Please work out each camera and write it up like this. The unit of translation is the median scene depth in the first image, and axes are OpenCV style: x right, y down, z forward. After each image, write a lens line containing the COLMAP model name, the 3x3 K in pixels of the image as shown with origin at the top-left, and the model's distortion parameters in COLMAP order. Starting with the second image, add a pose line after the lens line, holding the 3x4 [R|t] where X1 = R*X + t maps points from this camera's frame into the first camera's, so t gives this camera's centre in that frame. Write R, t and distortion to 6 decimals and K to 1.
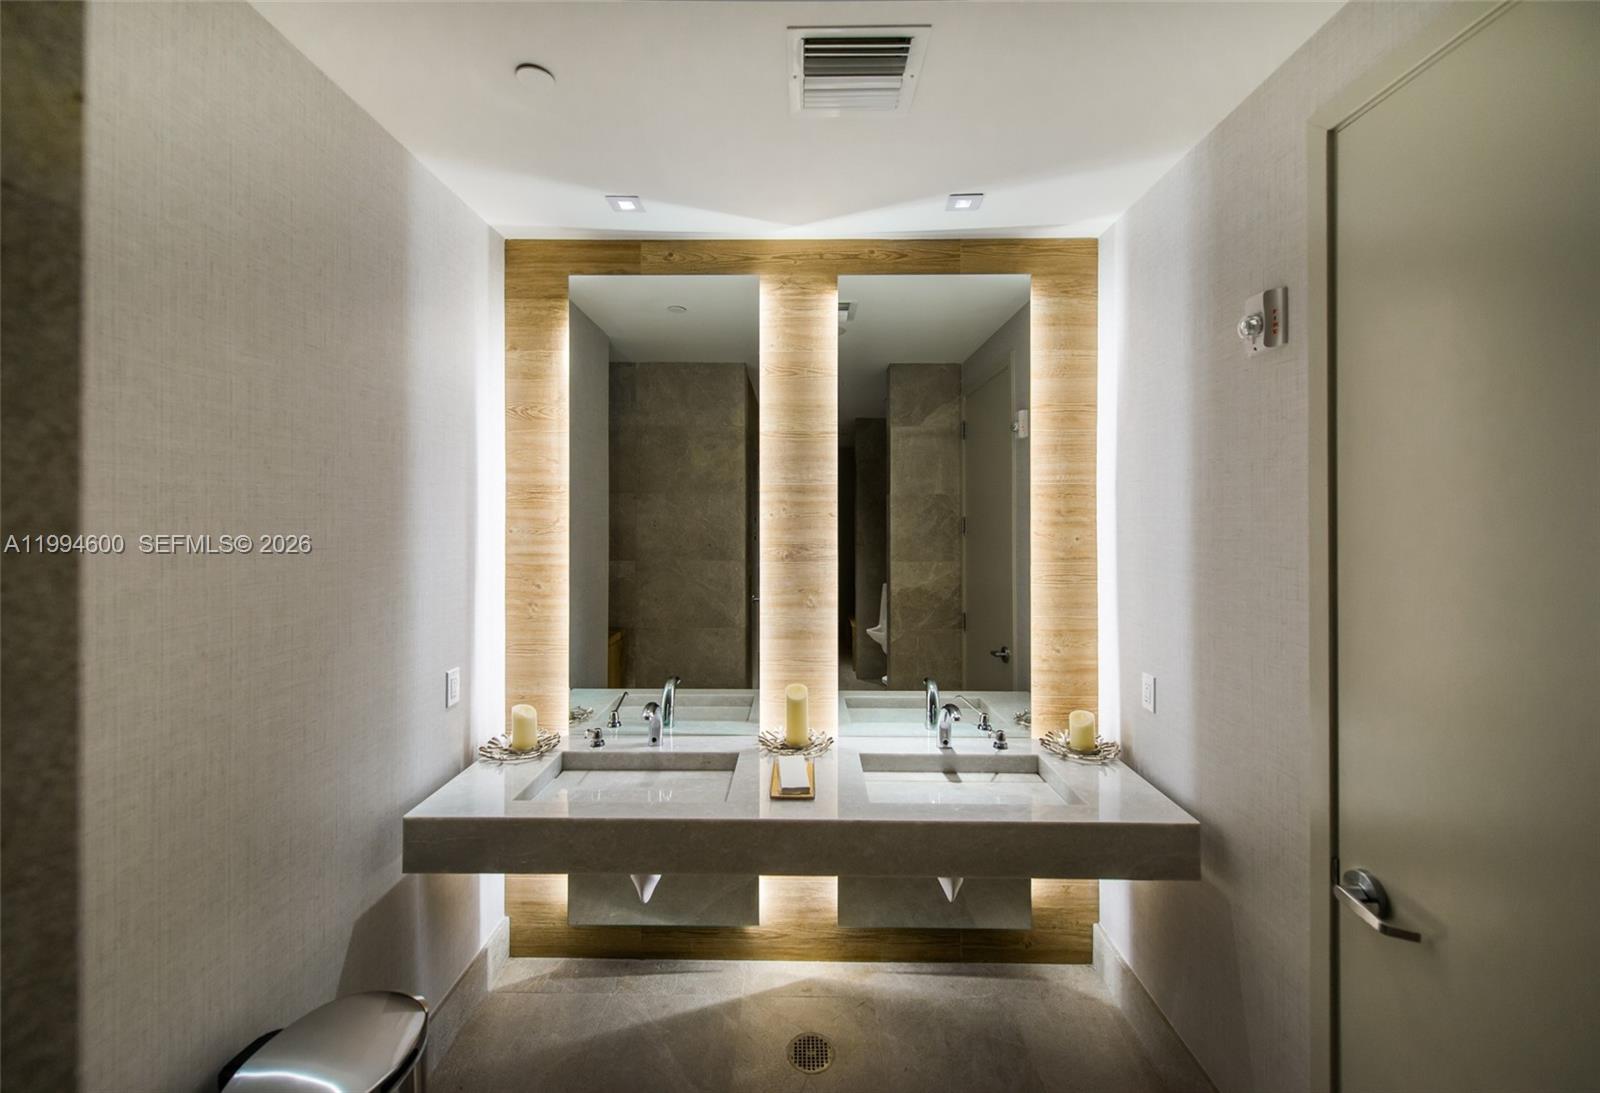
lens RADIAL K [[655.7, 0, 798.4], [0, 655.7, 521.7], [0, 0, 1]] dist [-0.000752, -0.000027]
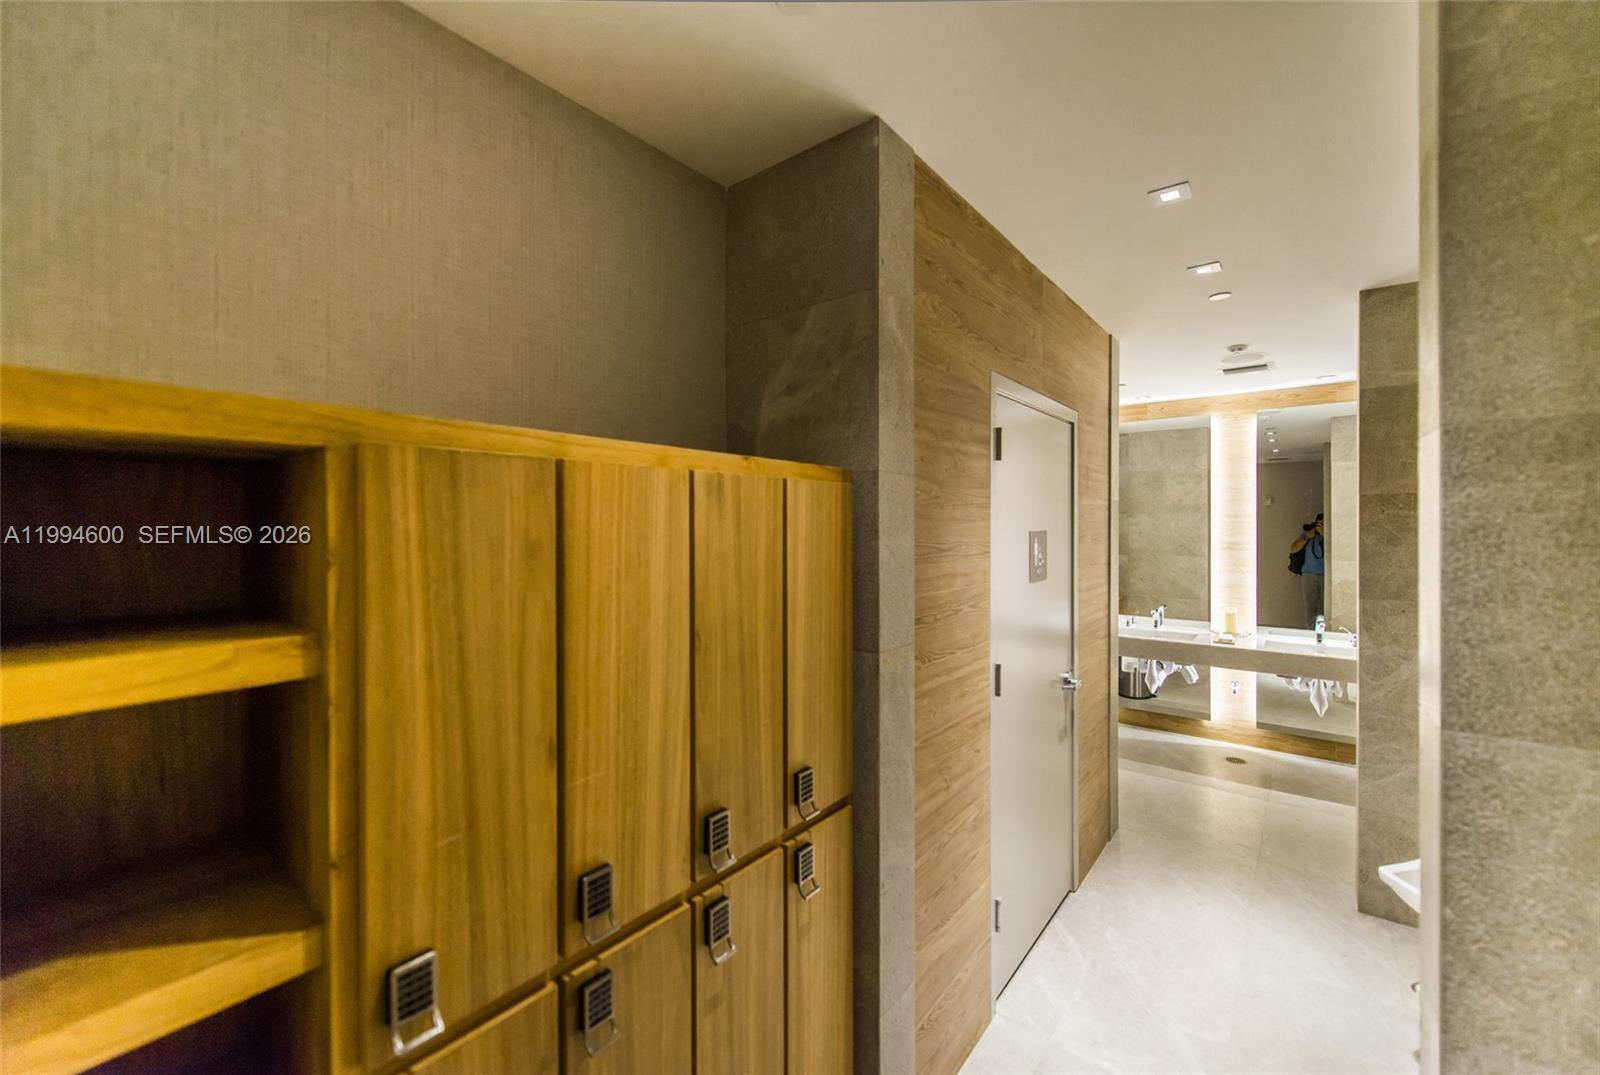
lens RADIAL K [[629.6, 0, 800.0], [0, 629.6, 537.5], [0, 0, 1]] dist [-0.000927, -0.000071]
pose [[0.784162, 0.002156, -0.620553, 0.157125], [0.004107, 0.999954, 0.008665, -0.002460], [0.620543, -0.009343, 0.784117, -1.388799]]
